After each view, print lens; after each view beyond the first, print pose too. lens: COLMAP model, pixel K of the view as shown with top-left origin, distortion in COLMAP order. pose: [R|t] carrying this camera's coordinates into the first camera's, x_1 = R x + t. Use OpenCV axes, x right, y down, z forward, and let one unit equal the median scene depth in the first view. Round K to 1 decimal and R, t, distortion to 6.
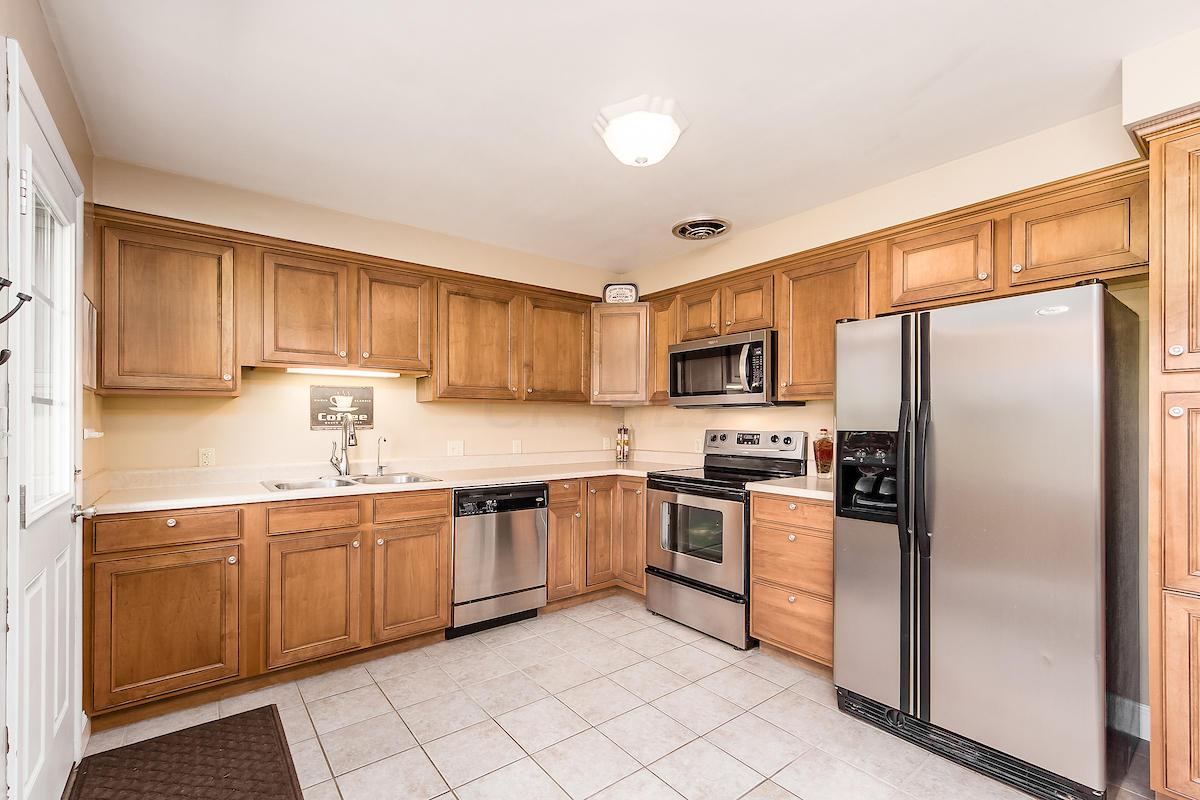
lens RADIAL K [[527.5, 0, 600.9], [0, 527.5, 410.4], [0, 0, 1]] dist [0.001316, -0.000134]
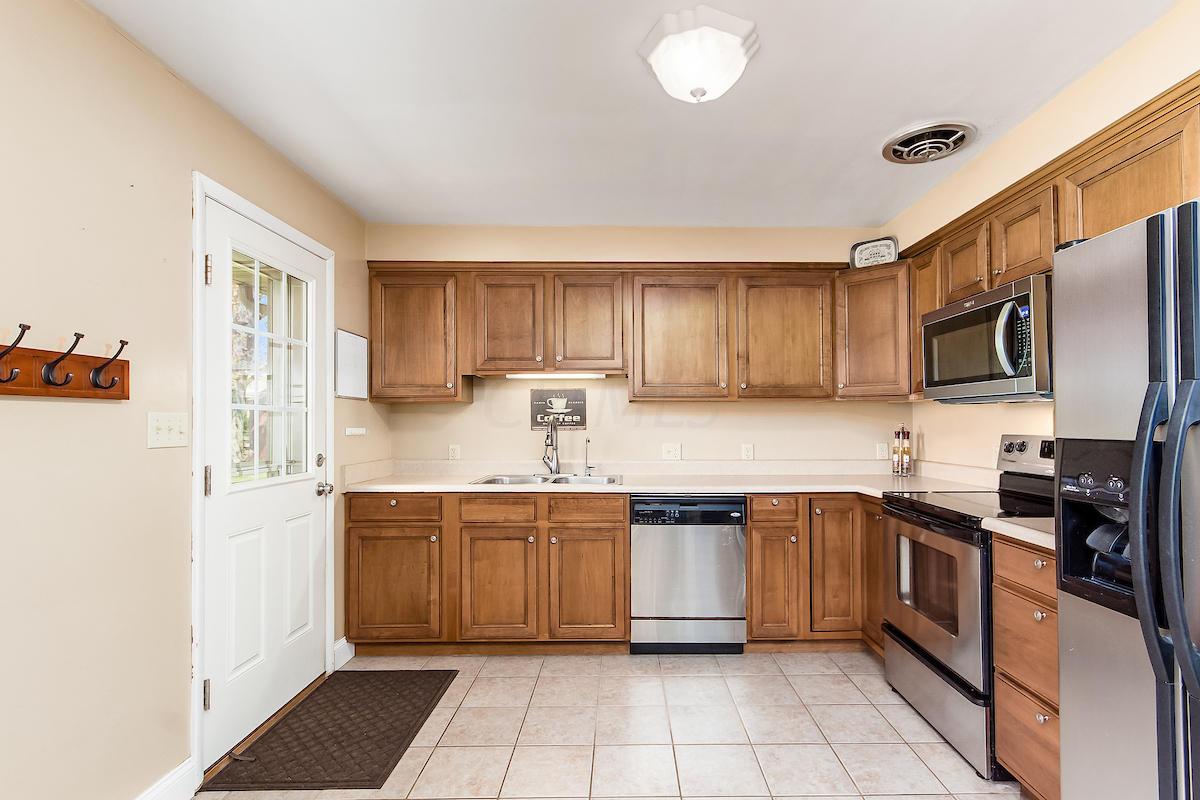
lens RADIAL K [[578.3, 0, 600.0], [0, 578.3, 400.0], [0, 0, 1]] dist [-0.001776, -0.000795]
pose [[0.796807, -0.023657, -0.603771, 0.308944], [0.013133, 0.999675, -0.021838, 0.003011], [0.604092, 0.009472, 0.796858, 0.144818]]
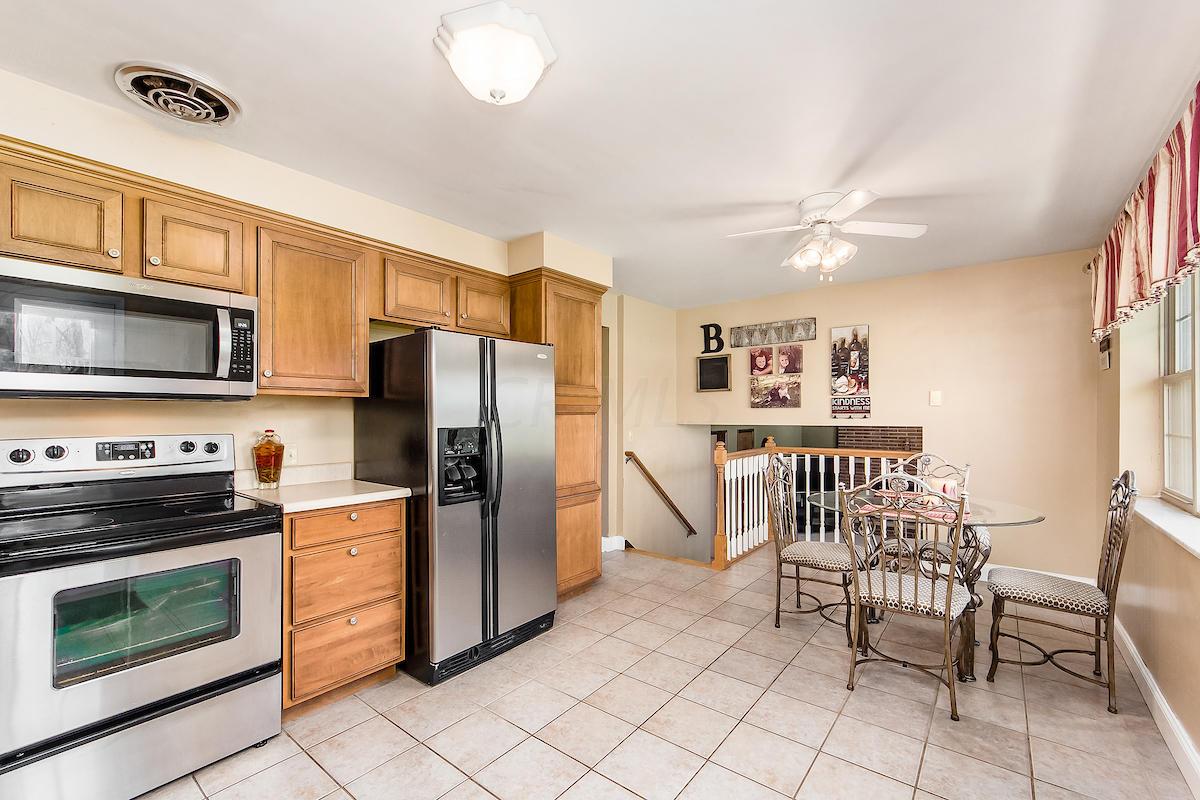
lens RADIAL K [[505.1, 0, 599.2], [0, 505.1, 413.3], [0, 0, 1]] dist [-0.000892, -0.000107]
pose [[-0.232151, 0.012327, 0.972602, -0.500769], [-0.012464, 0.999800, -0.015647, 0.015560], [-0.972600, -0.015755, -0.231951, 0.714551]]
